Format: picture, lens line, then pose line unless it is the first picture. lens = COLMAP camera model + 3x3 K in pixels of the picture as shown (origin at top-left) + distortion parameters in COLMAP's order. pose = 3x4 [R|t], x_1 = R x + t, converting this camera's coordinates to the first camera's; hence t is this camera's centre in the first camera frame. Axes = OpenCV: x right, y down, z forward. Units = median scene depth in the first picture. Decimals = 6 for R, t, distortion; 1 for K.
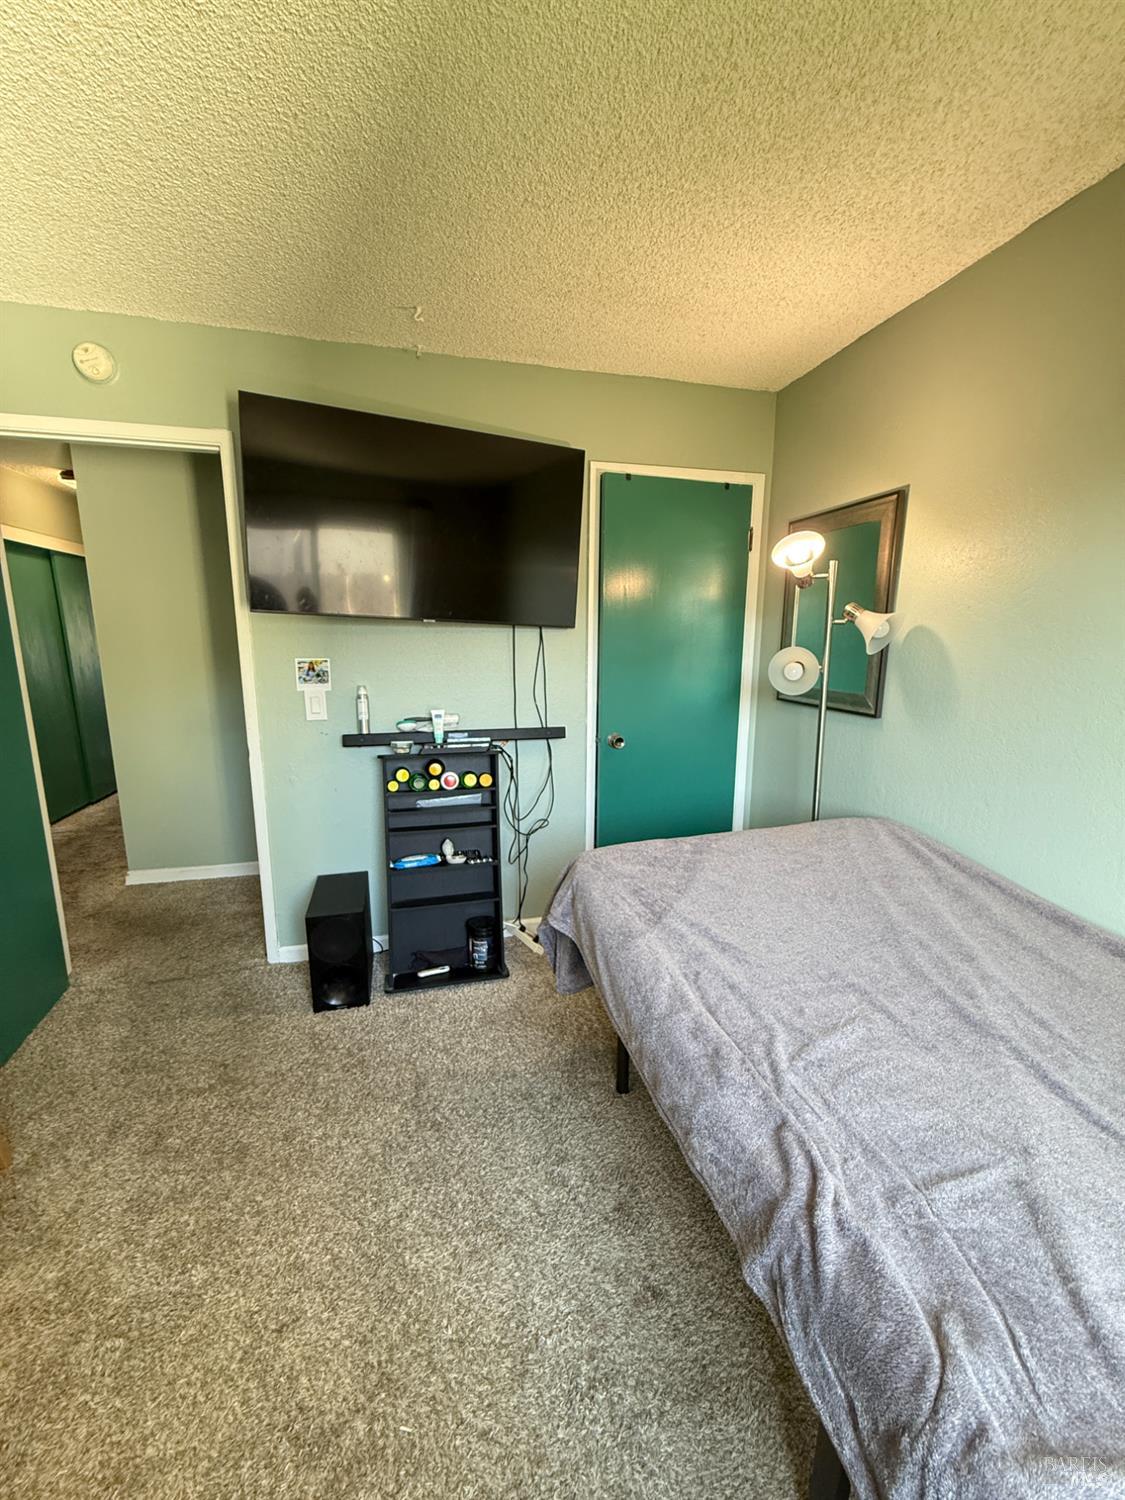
lens RADIAL K [[595.1, 0, 561.4], [0, 595.1, 749.6], [0, 0, 1]] dist [-0.001547, -0.000019]
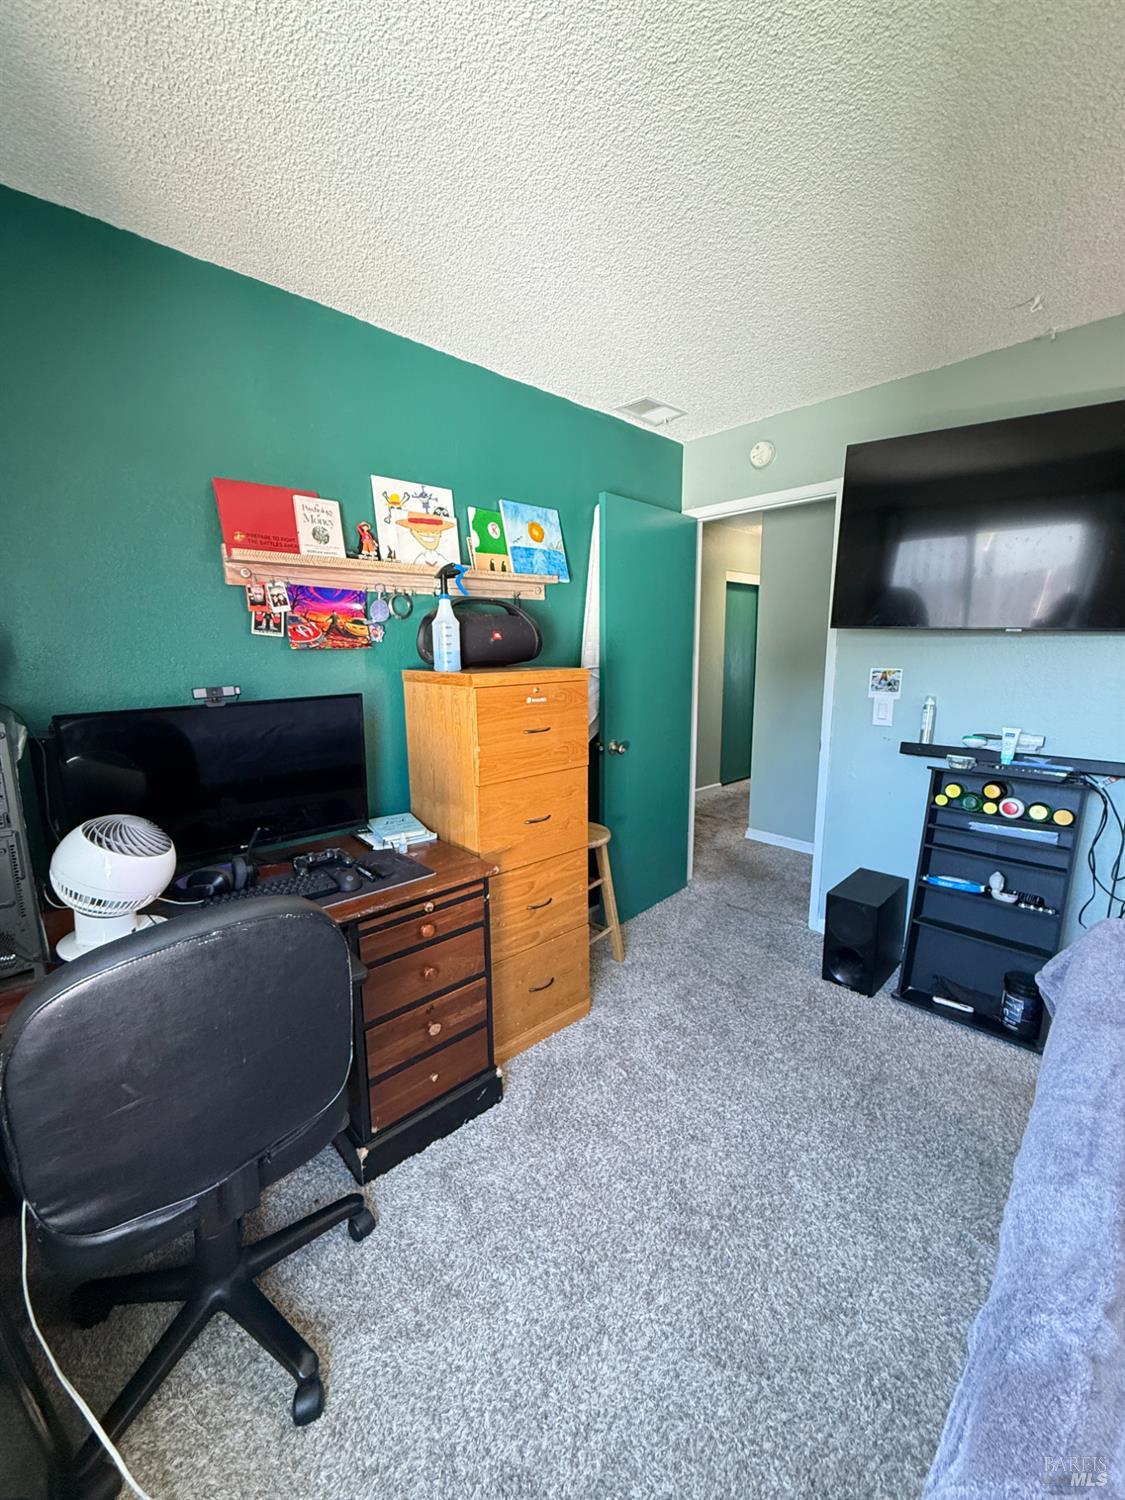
lens RADIAL K [[595.1, 0, 564.5], [0, 595.1, 754.4], [0, 0, 1]] dist [-0.001547, -0.000019]
pose [[0.490823, 0.145838, -0.858967, 0.240795], [-0.153244, 0.984972, 0.079665, 0.004593], [0.857676, 0.092530, 0.505796, -0.035934]]
